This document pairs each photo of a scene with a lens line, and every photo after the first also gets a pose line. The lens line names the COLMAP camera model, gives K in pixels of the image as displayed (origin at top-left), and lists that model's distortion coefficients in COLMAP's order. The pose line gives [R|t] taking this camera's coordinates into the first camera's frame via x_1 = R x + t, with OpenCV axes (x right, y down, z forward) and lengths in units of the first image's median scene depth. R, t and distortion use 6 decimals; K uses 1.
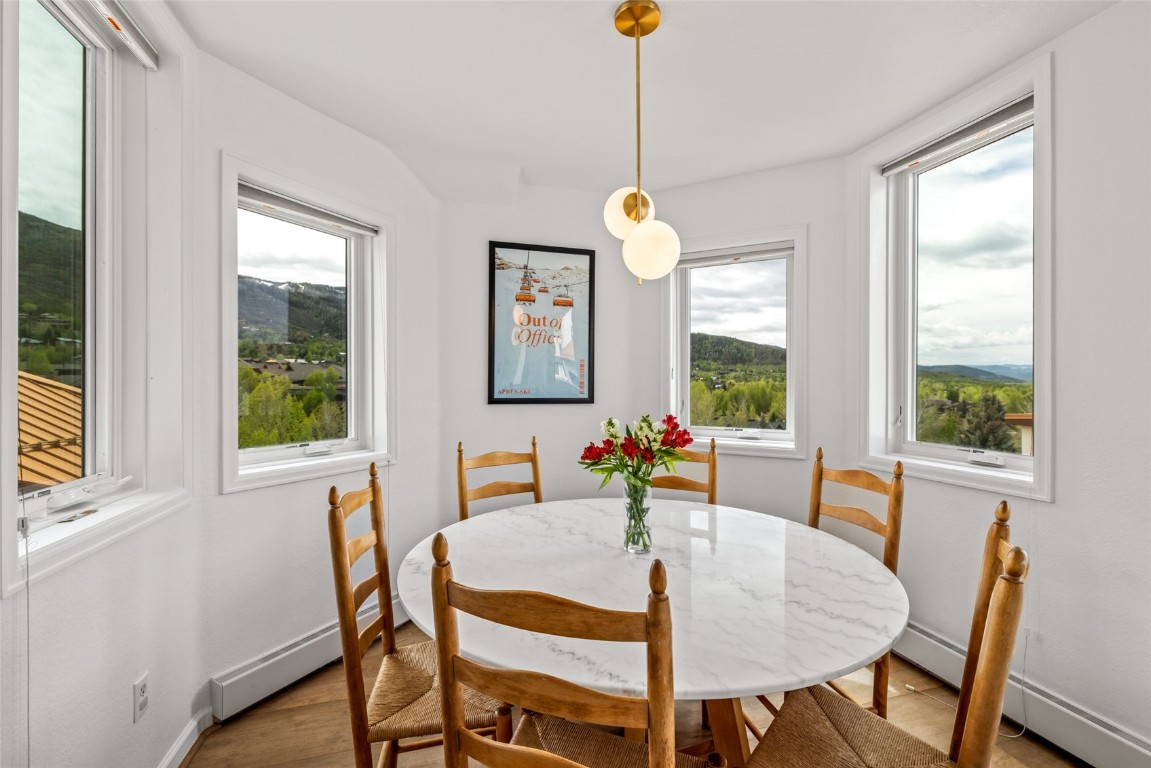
lens RADIAL K [[494.3, 0, 576.5], [0, 494.3, 383.8], [0, 0, 1]] dist [-0.003873, 0.000710]
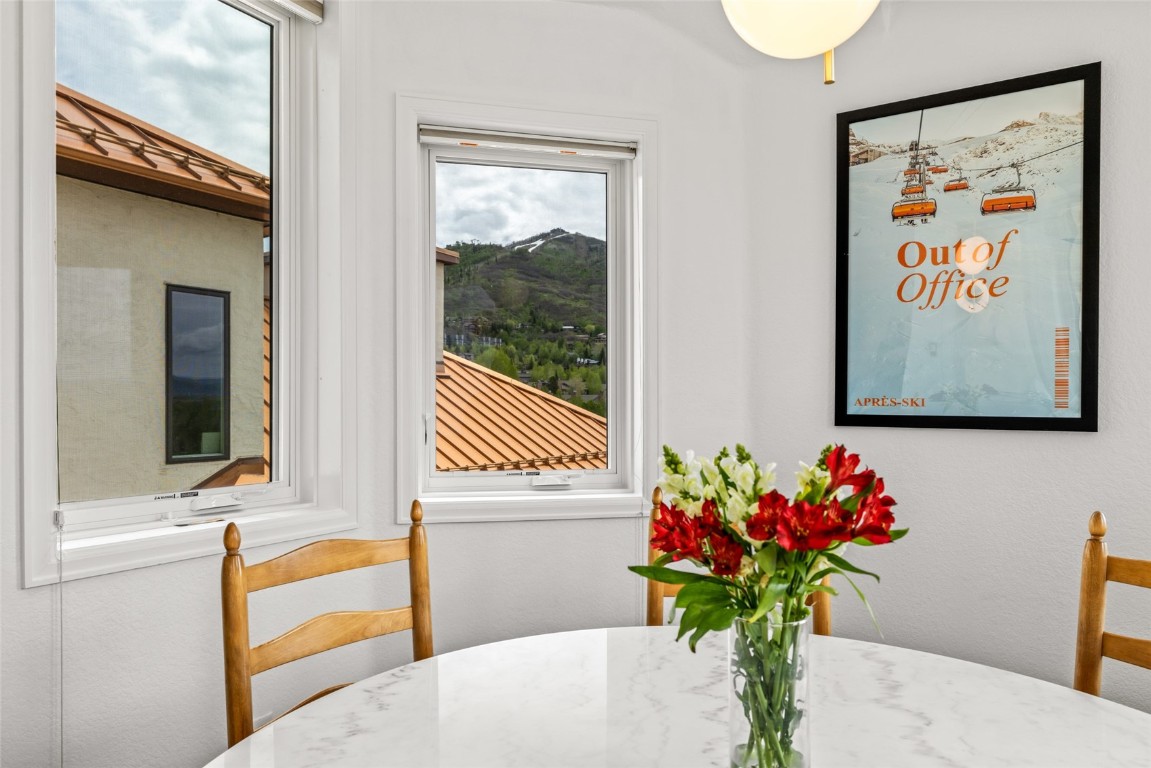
lens RADIAL K [[722.0, 0, 574.4], [0, 722.0, 405.8], [0, 0, 1]] dist [-0.004720, 0.000361]
pose [[0.650180, 0.003367, -0.759773, 0.219731], [-0.001412, 0.999994, 0.003224, 0.017692], [0.759779, -0.001023, 0.650181, 0.283172]]
